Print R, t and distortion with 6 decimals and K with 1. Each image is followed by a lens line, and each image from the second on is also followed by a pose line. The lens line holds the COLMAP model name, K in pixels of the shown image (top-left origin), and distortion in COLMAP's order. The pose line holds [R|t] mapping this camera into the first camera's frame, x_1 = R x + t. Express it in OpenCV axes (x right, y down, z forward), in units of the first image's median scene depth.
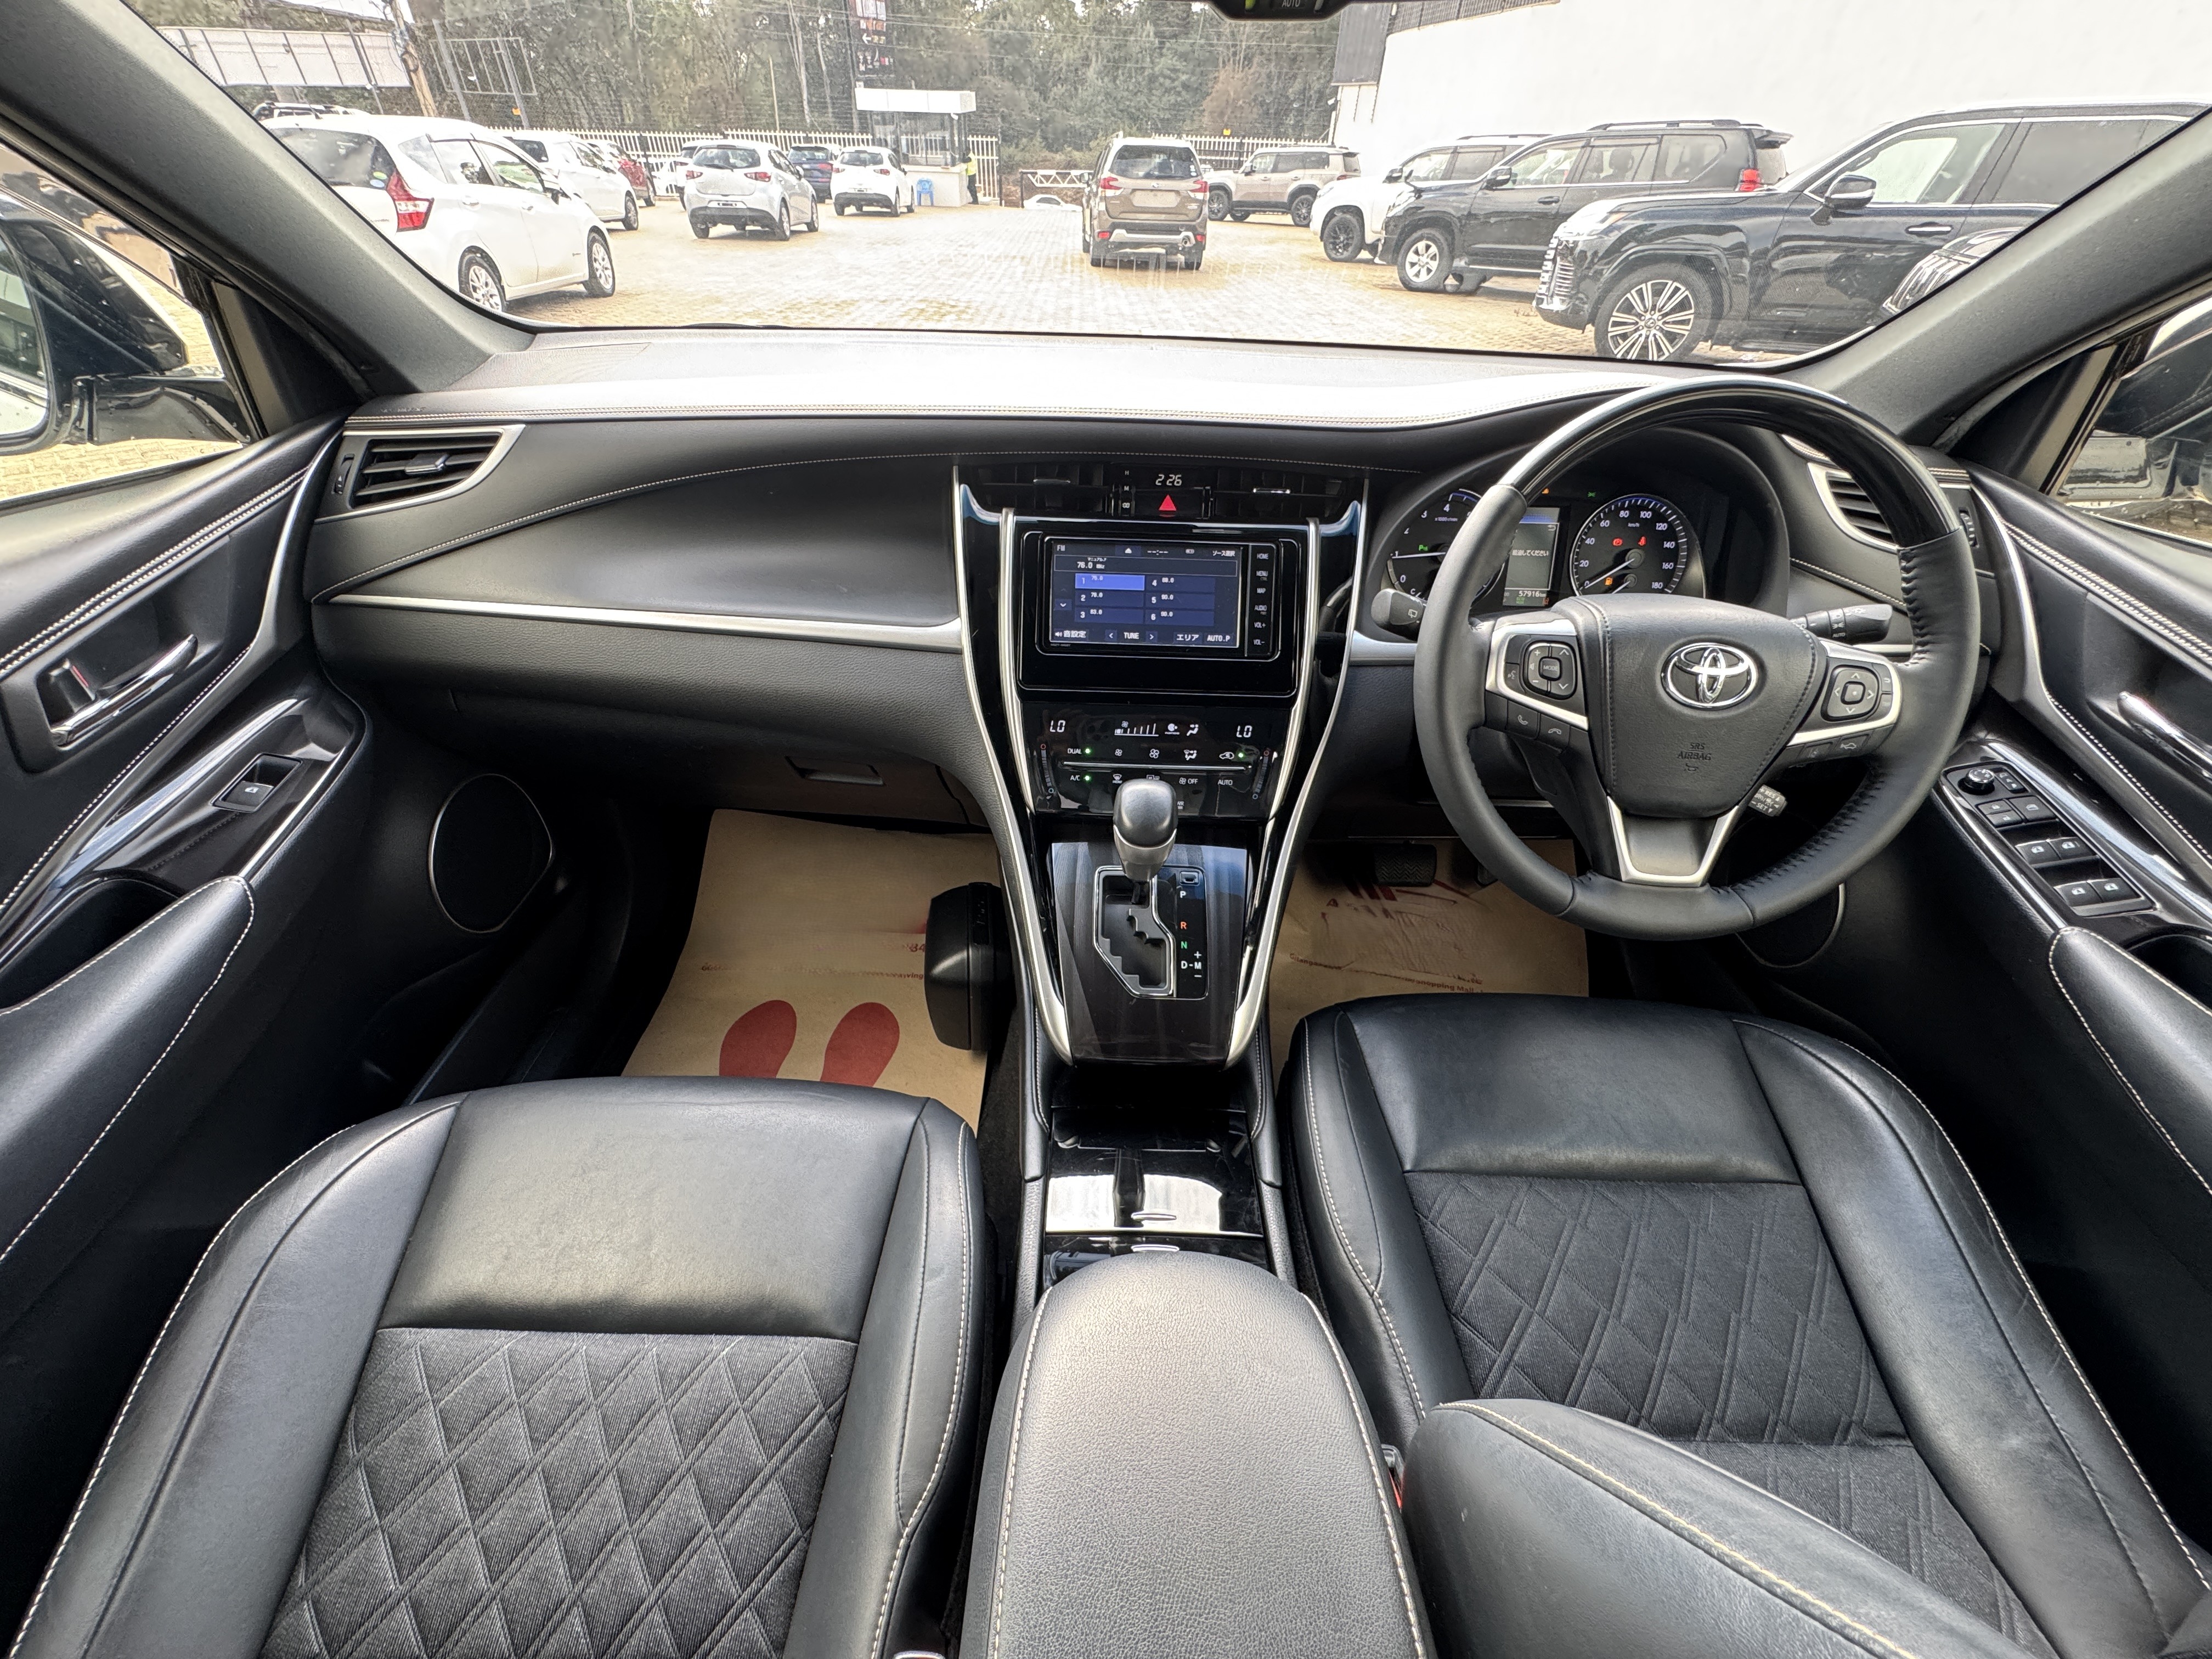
lens RADIAL K [[900.8, 0, 1106.0], [0, 900.8, 829.5], [0, 0, 1]] dist [-0.002301, -0.000244]
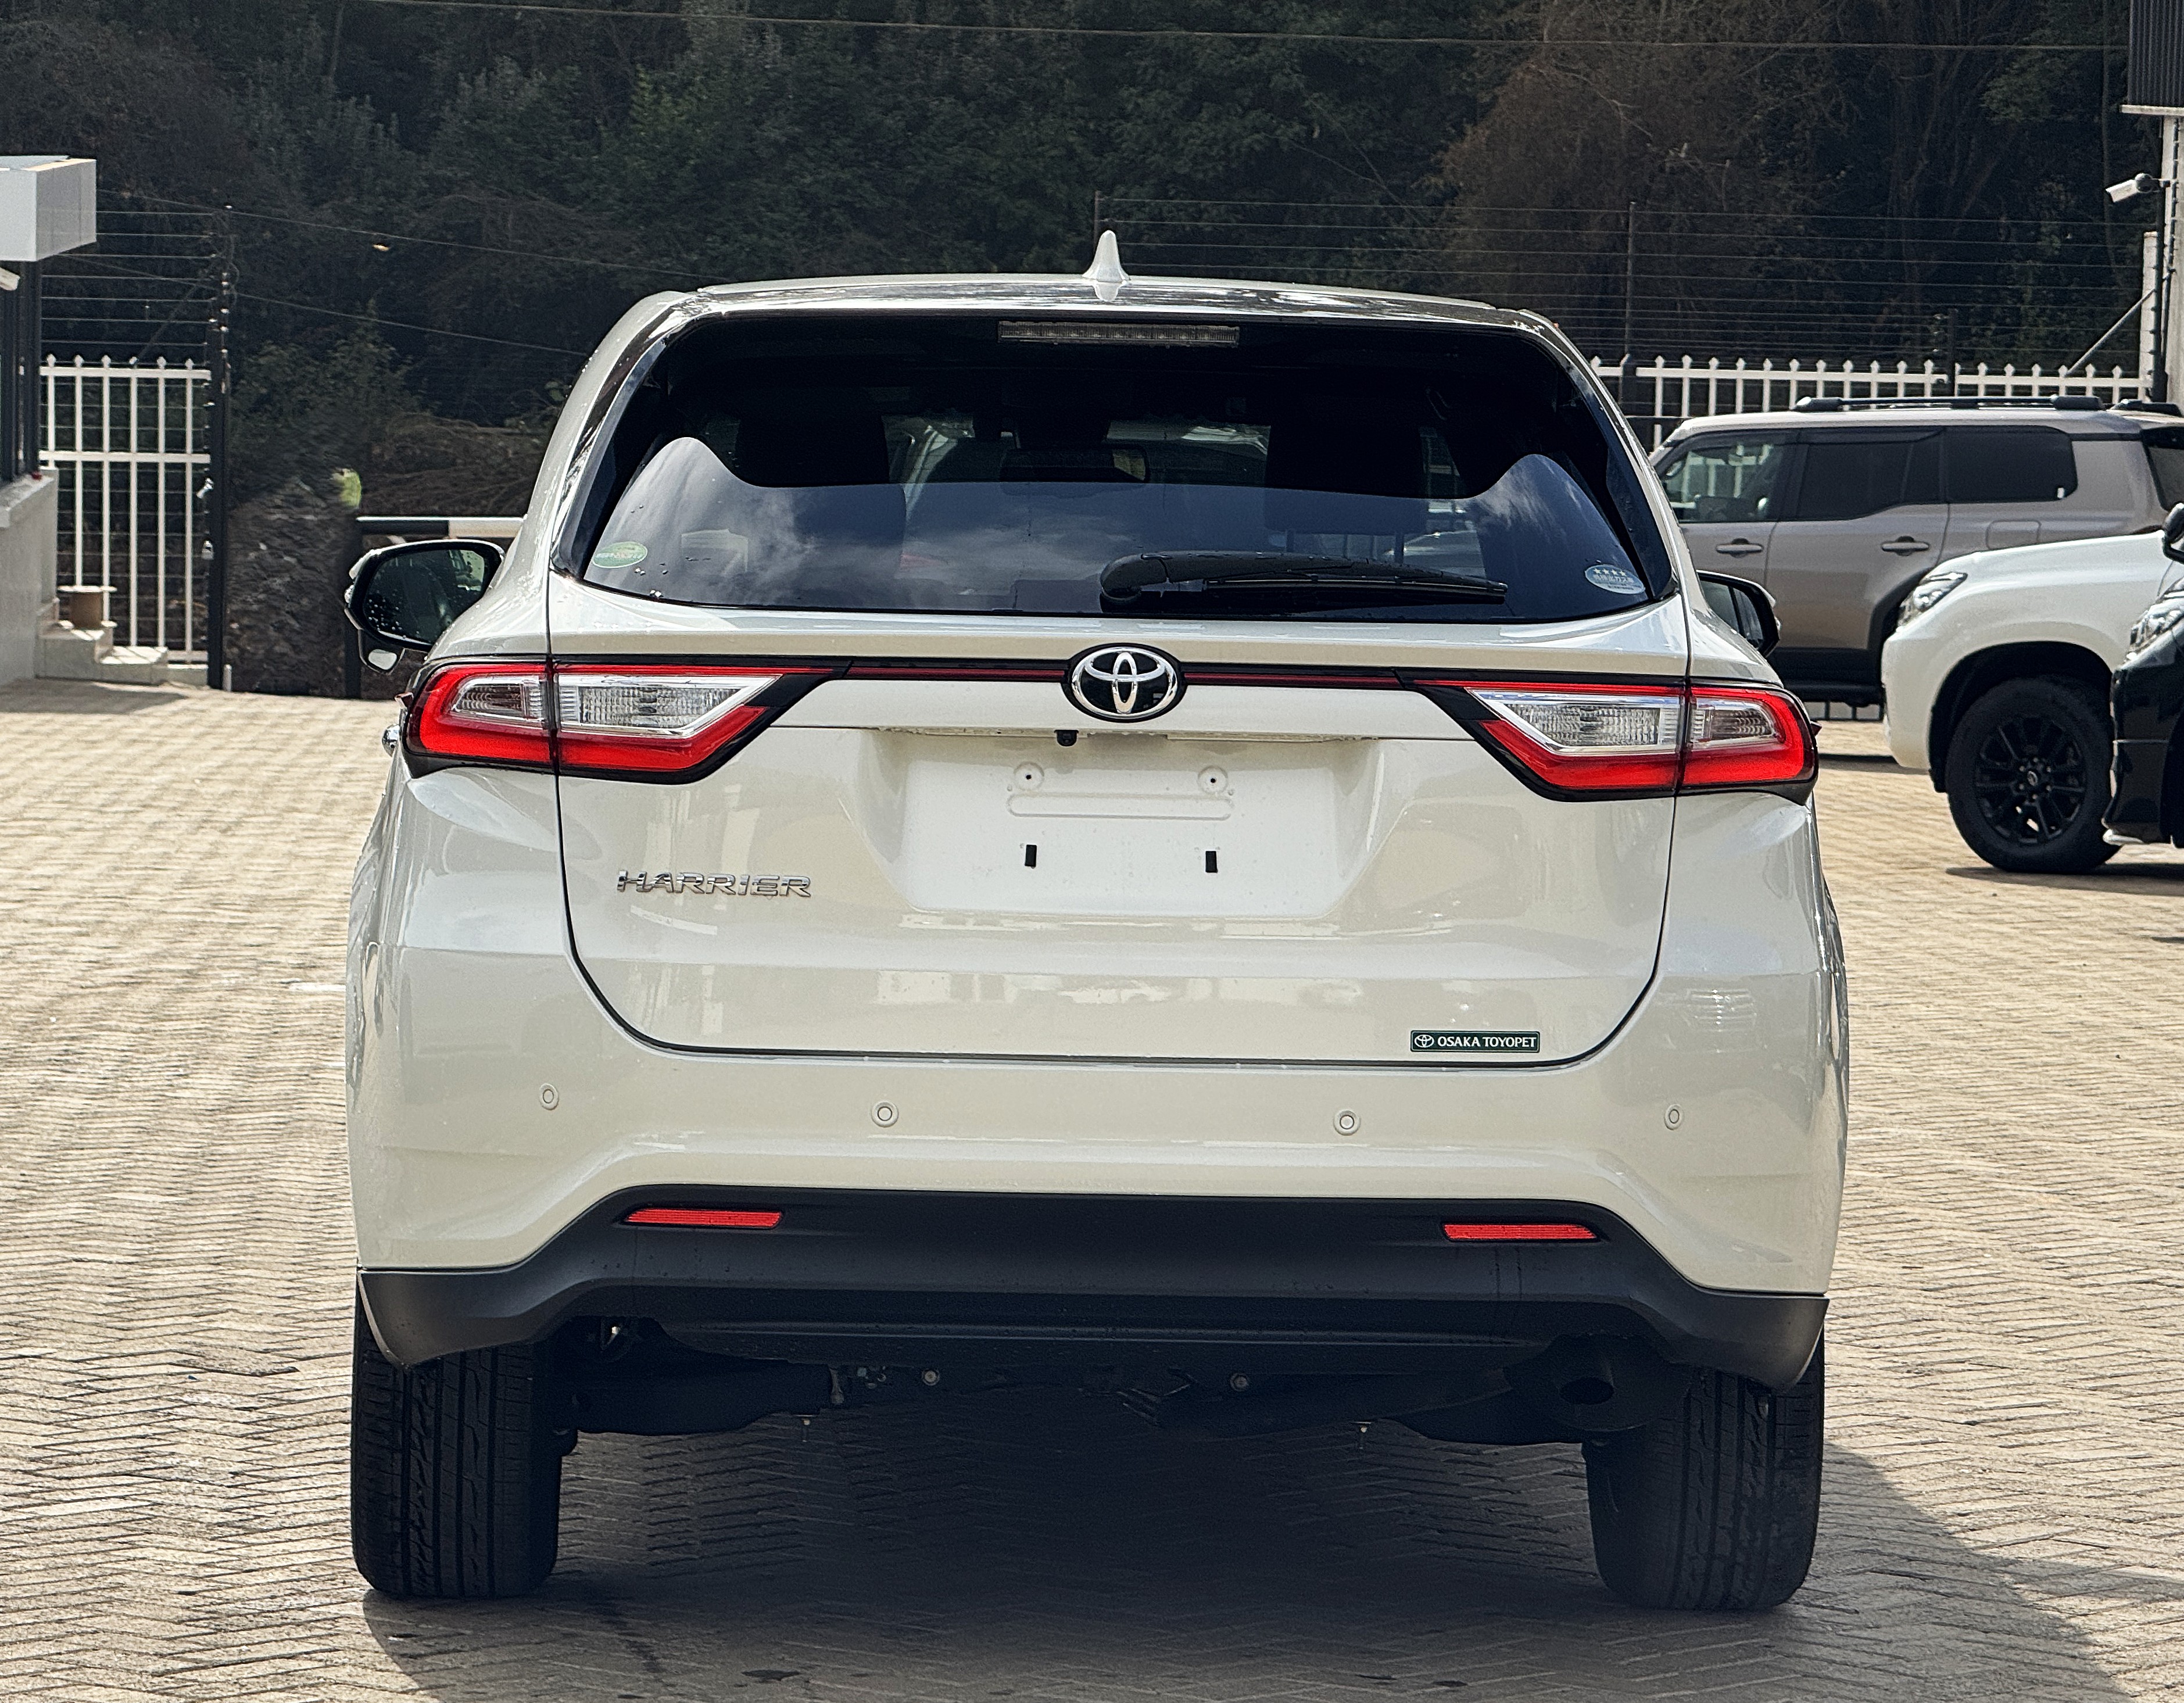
lens RADIAL K [[8318.3, 0, 1092.0], [0, 8318.3, 851.5], [0, 0, 1]] dist [0.256048, -3.183995]
pose [[0.999318, -0.008703, 0.035898, -0.015697], [0.027232, 0.830188, -0.556818, 0.270421], [-0.024956, 0.557415, 0.829859, -0.372239]]
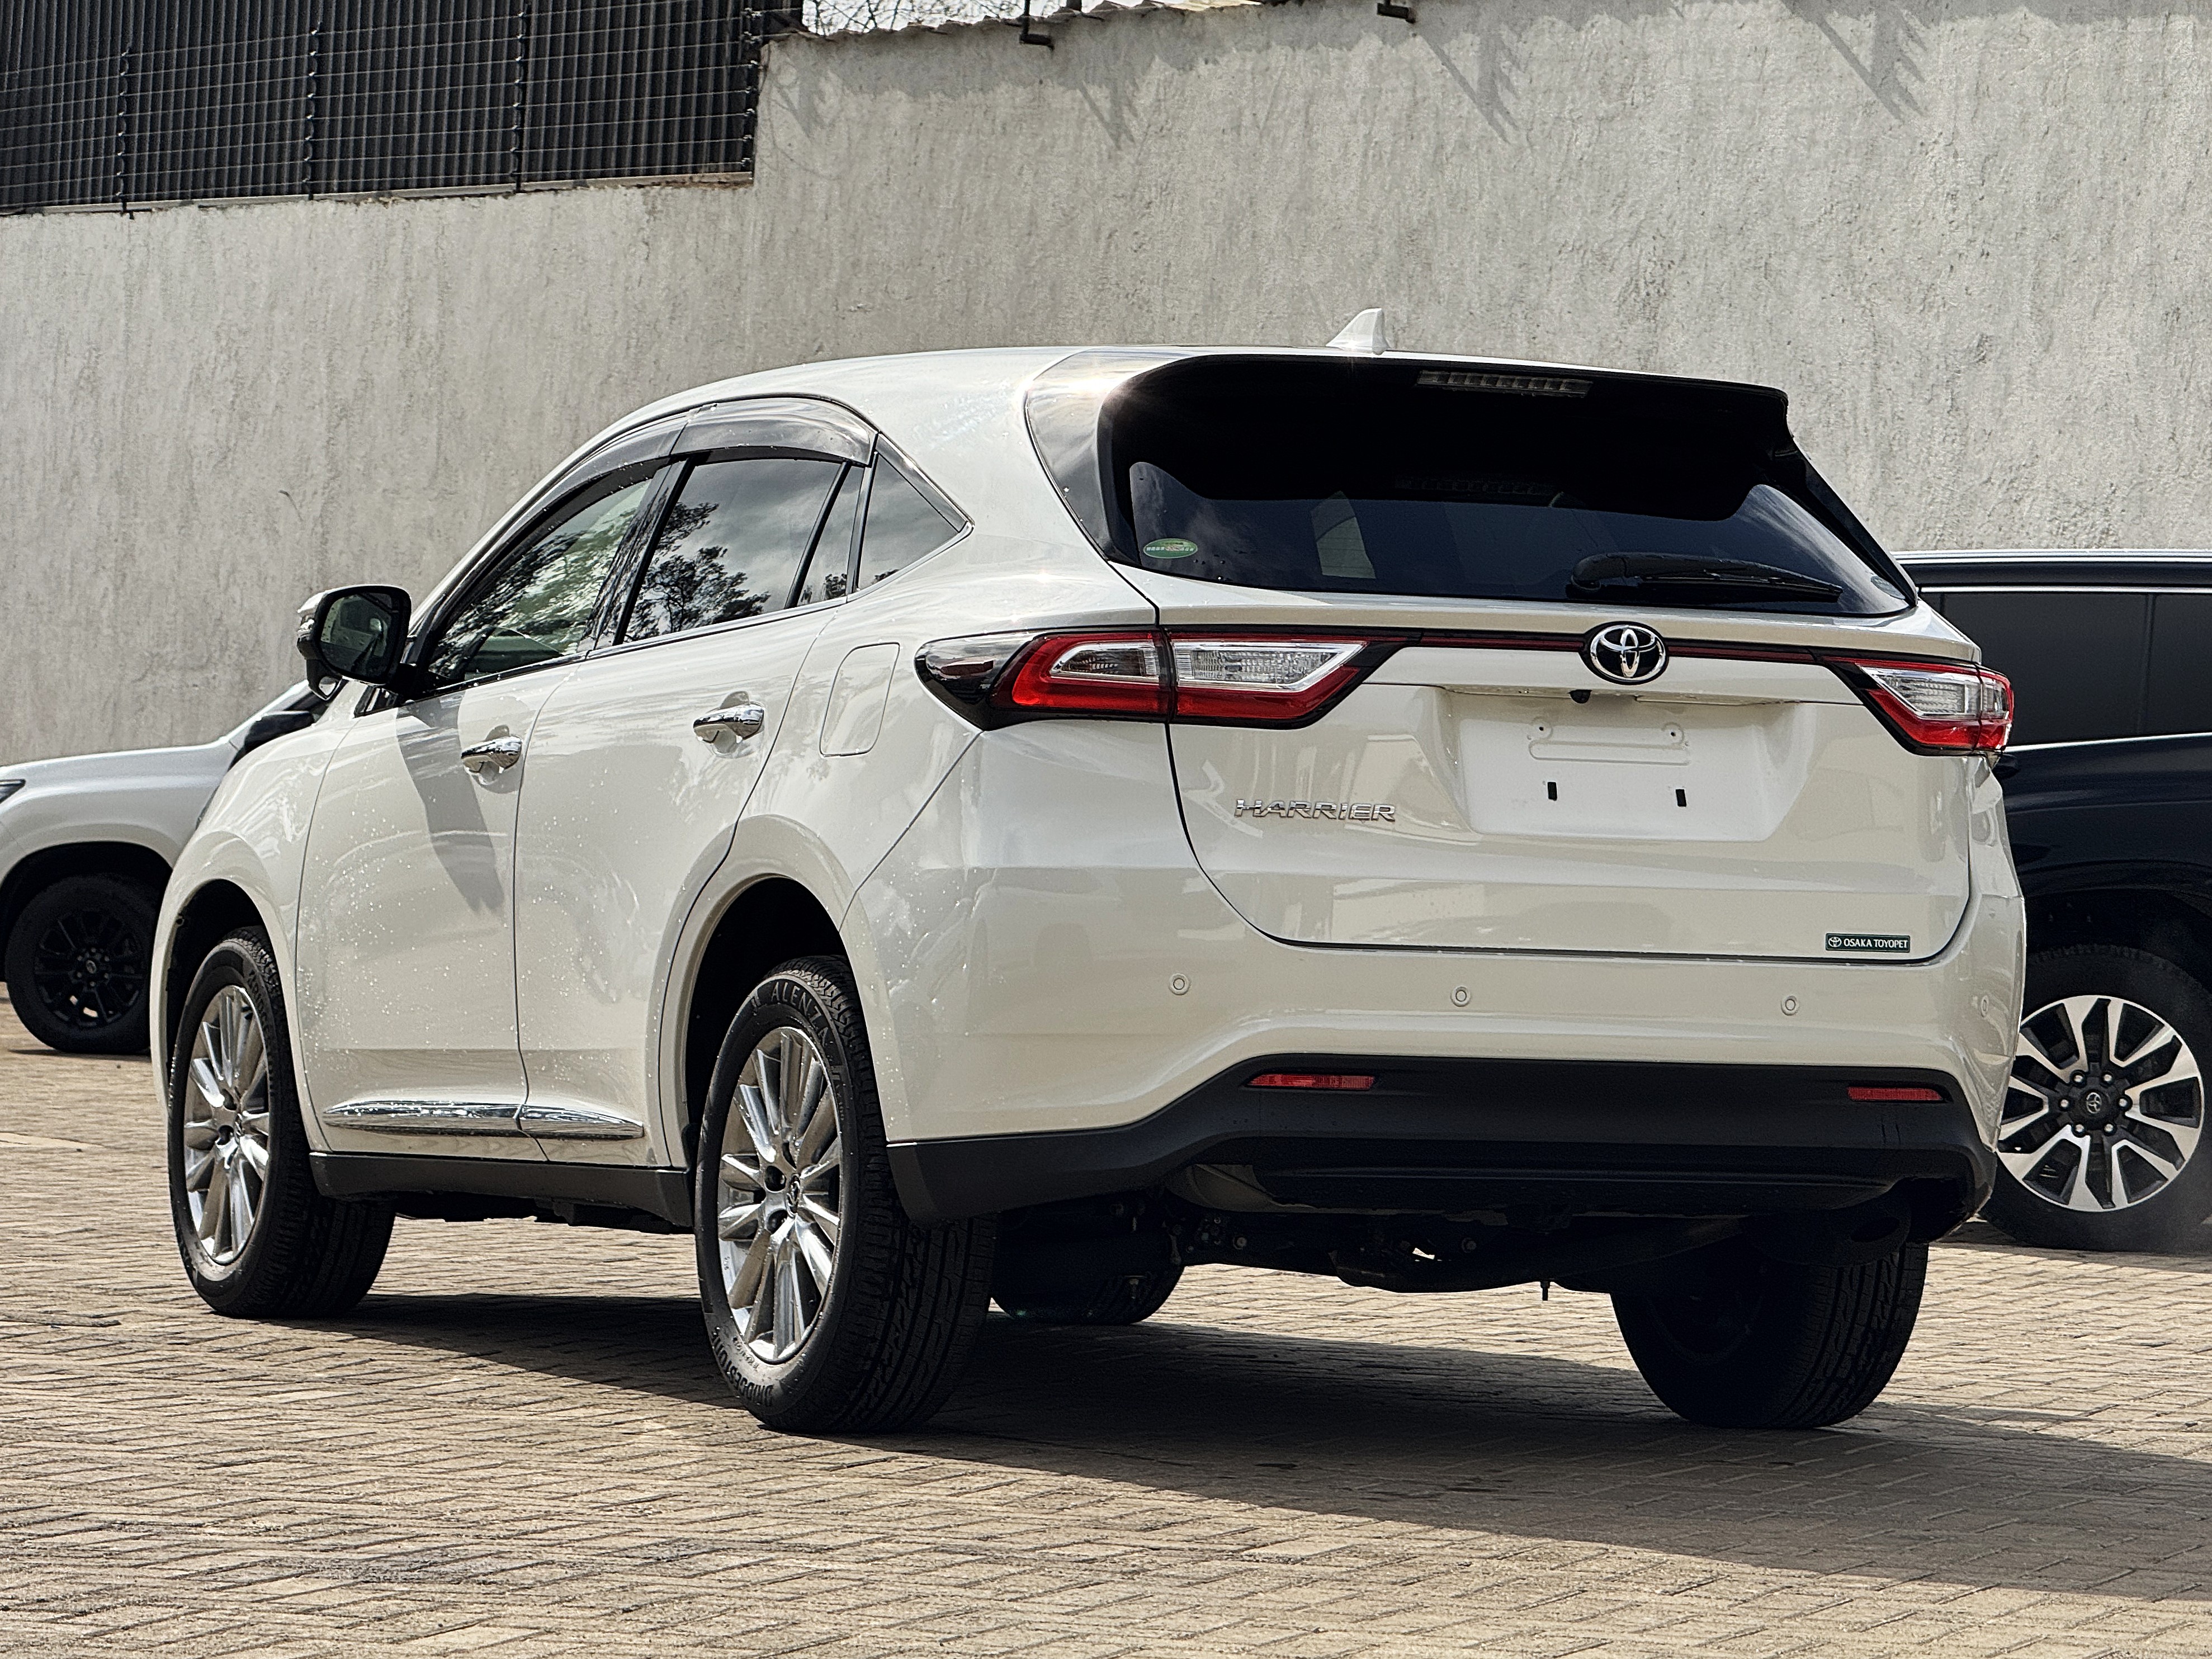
lens RADIAL K [[7938.7, 0, 1106.0], [0, 7938.7, 829.5], [0, 0, 1]] dist [0.191363, 3.501154]
pose [[0.914266, 0.004222, 0.405092, -0.202200], [0.235548, 0.808008, -0.540037, 0.297446], [-0.329598, 0.589156, 0.737740, -0.380041]]
